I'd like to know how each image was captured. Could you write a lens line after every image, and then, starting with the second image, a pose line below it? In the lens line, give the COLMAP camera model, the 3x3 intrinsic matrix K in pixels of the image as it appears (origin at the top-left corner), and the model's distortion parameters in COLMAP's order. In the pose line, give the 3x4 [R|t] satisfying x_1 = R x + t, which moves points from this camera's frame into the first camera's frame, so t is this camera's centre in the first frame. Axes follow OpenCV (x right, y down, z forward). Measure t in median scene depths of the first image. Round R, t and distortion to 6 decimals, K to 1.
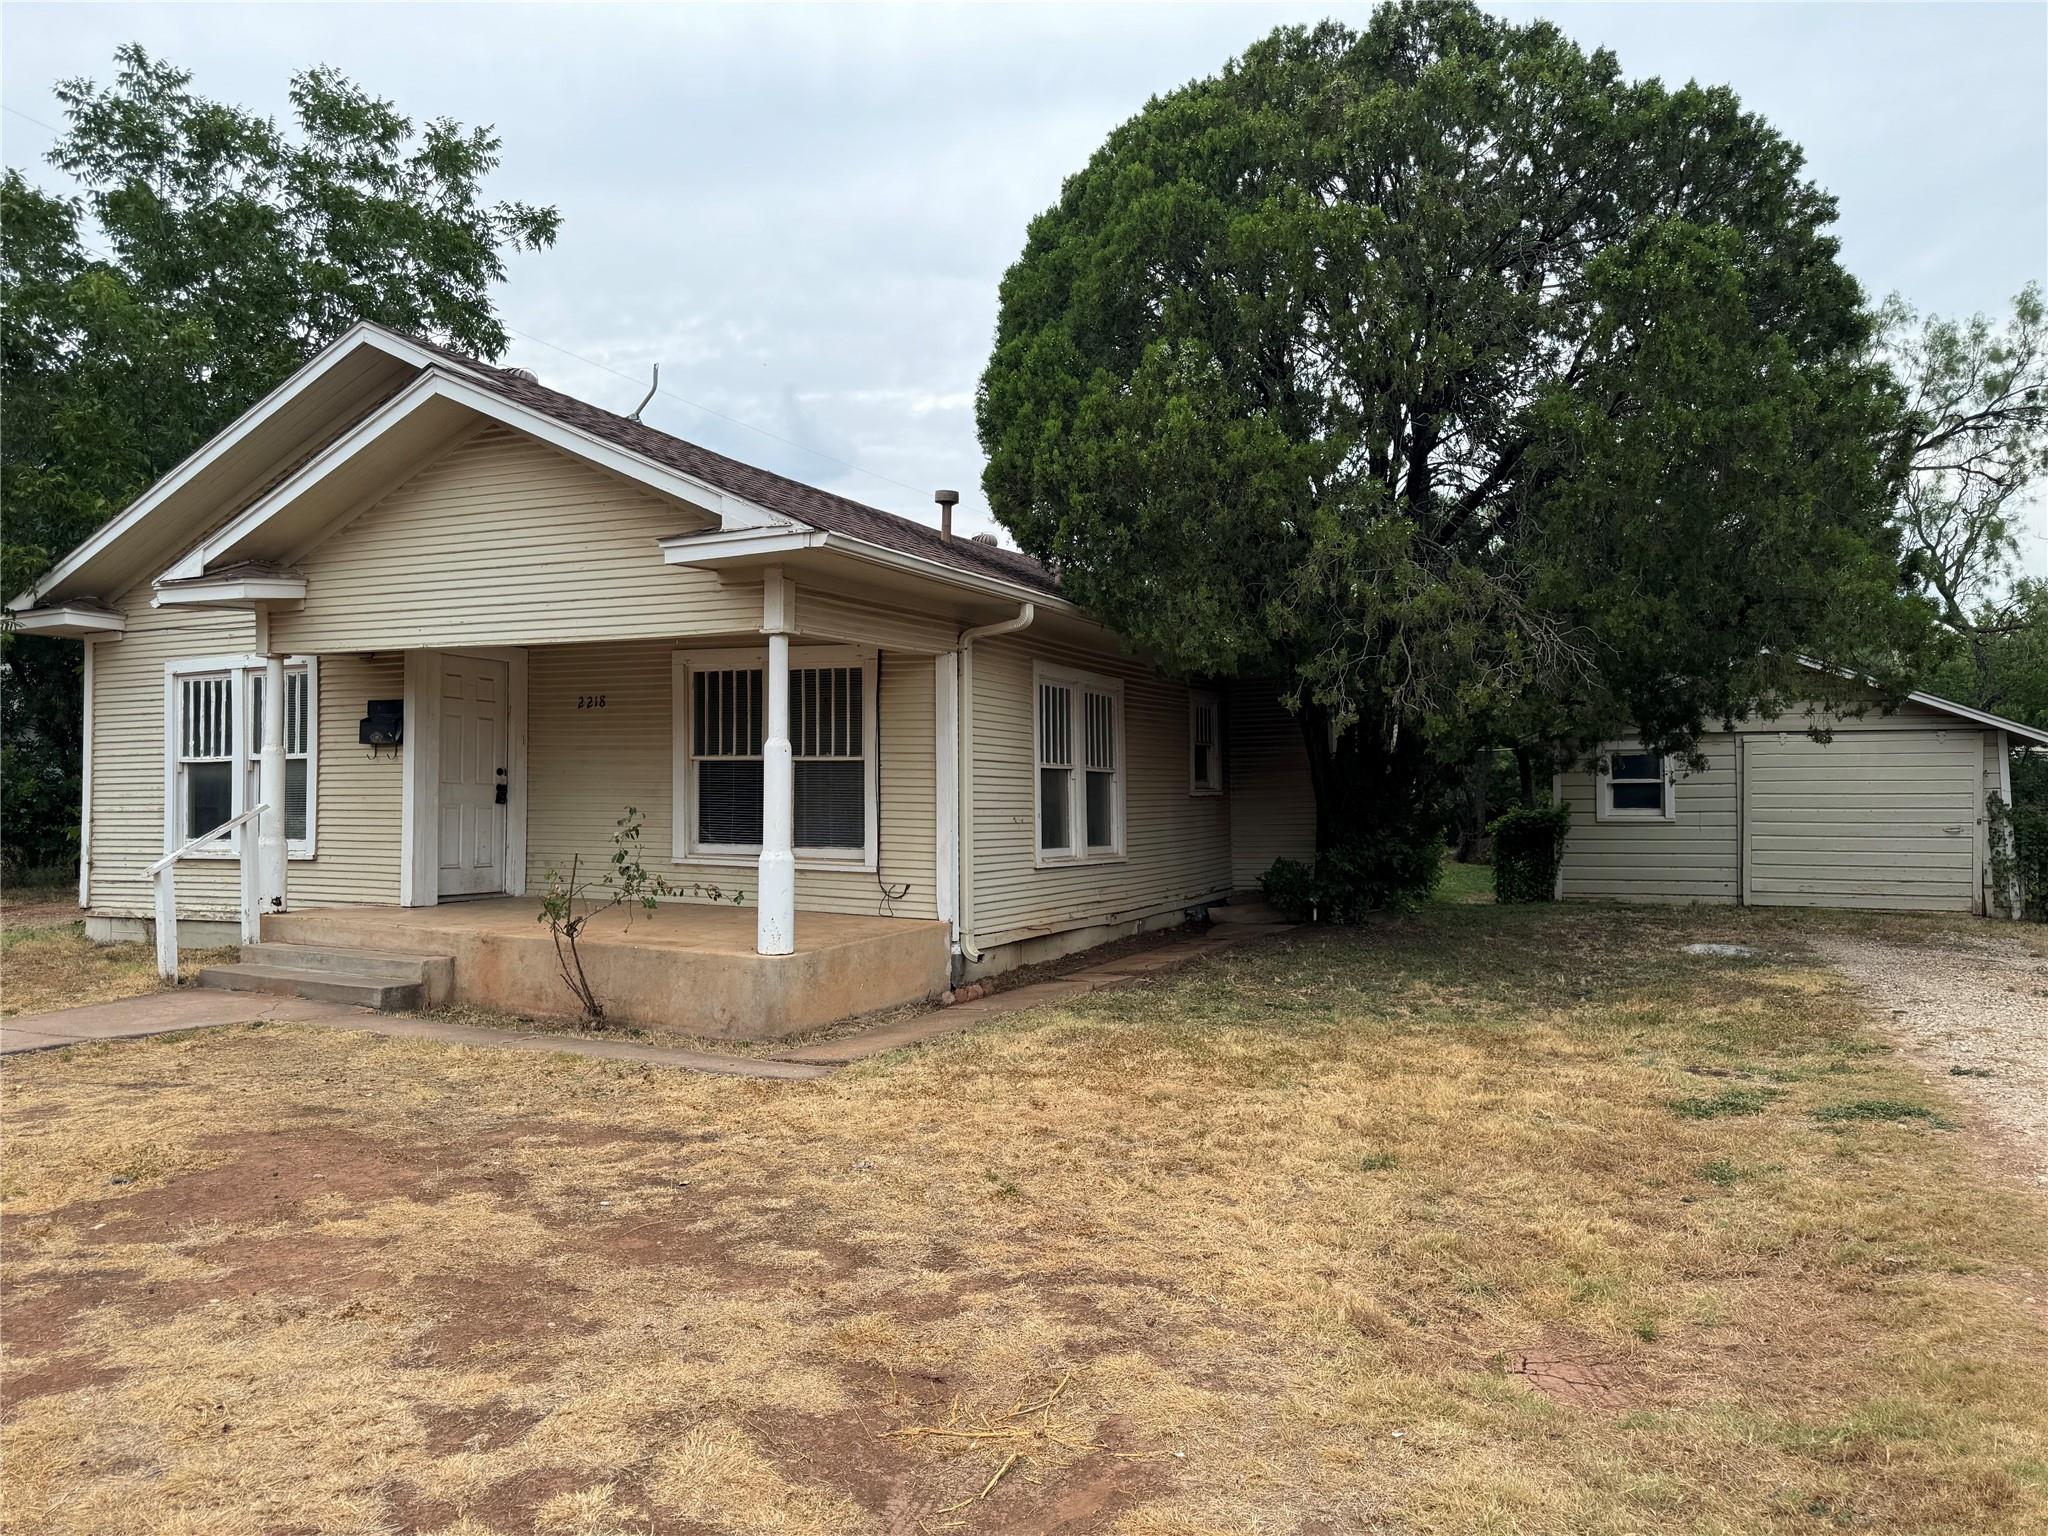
lens RADIAL K [[1511.3, 0, 1074.6], [0, 1511.3, 777.2], [0, 0, 1]] dist [0.162142, -0.283017]
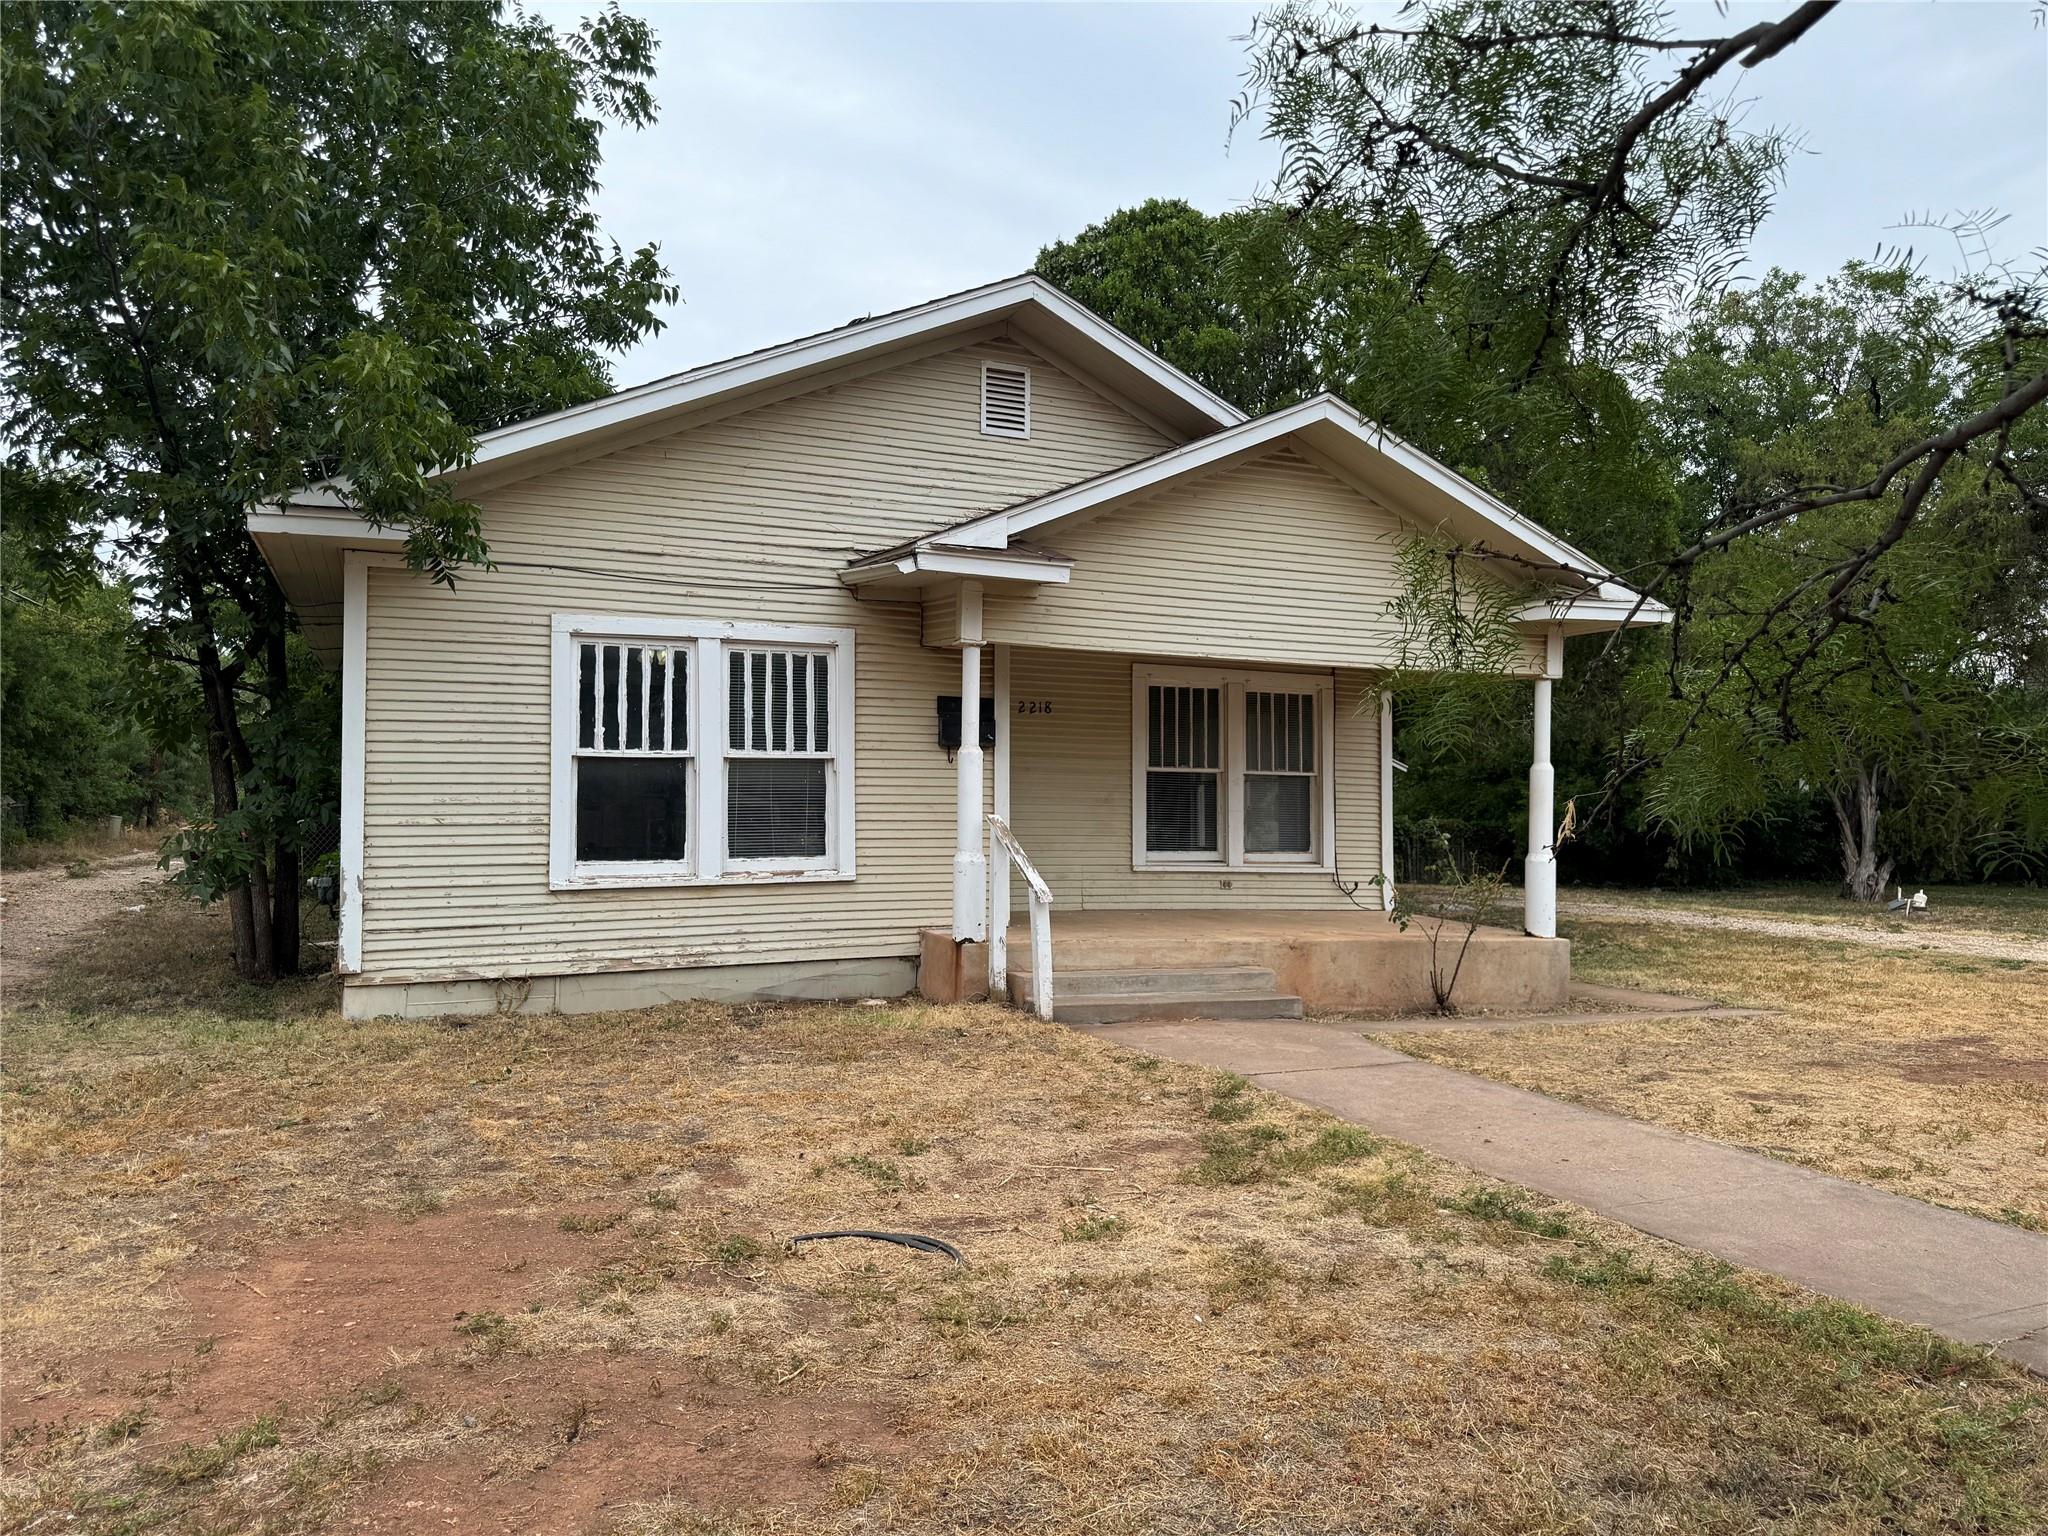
lens RADIAL K [[1511.3, 0, 1074.6], [0, 1511.3, 777.2], [0, 0, 1]] dist [0.162142, -0.283017]
pose [[0.617063, 0.017583, 0.786717, -1.083869], [-0.018070, 0.999803, -0.008172, 0.002285], [-0.786706, -0.009173, 0.617259, 0.407392]]
